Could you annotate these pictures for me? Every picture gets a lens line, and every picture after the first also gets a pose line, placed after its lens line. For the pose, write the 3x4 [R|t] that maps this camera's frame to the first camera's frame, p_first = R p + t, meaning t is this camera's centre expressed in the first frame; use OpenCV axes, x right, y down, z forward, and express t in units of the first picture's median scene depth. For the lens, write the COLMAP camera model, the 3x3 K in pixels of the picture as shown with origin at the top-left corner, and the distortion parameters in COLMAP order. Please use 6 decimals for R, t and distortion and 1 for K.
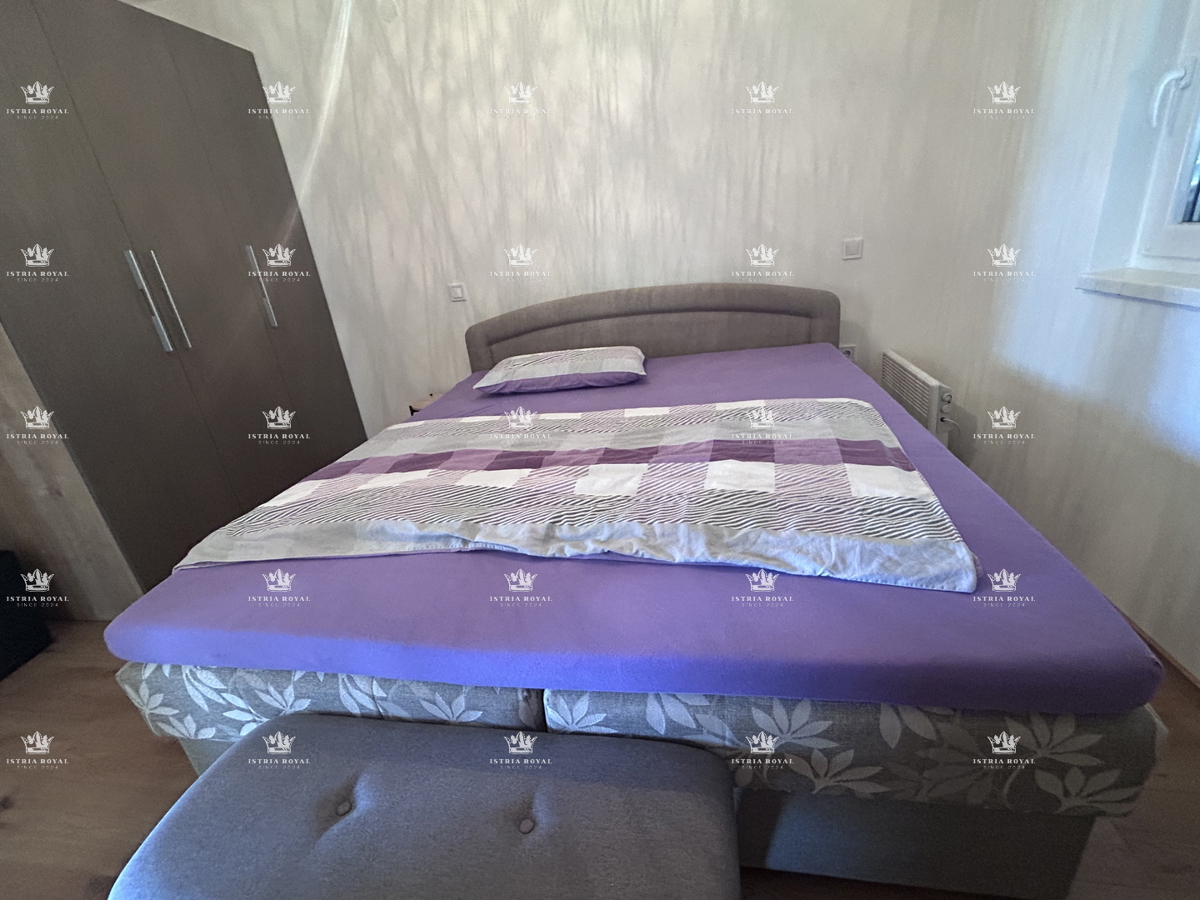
lens RADIAL K [[532.3, 0, 600.0], [0, 532.3, 454.2], [0, 0, 1]] dist [-0.002767, 0.000764]
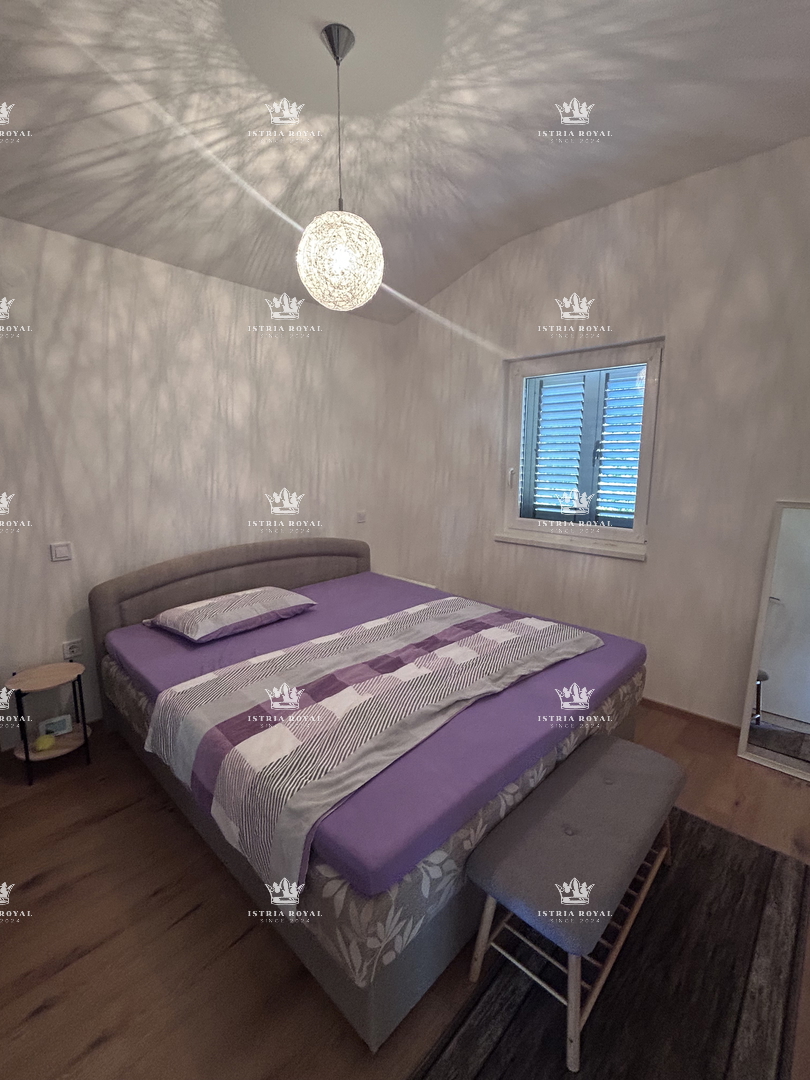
lens RADIAL K [[479.1, 0, 402.2], [0, 479.1, 540.6], [0, 0, 1]] dist [-0.002767, 0.000764]
pose [[0.553273, -0.026958, 0.832563, -0.743447], [0.250006, 0.958773, -0.135095, -0.075613], [-0.794598, 0.282891, 0.537203, 0.101057]]
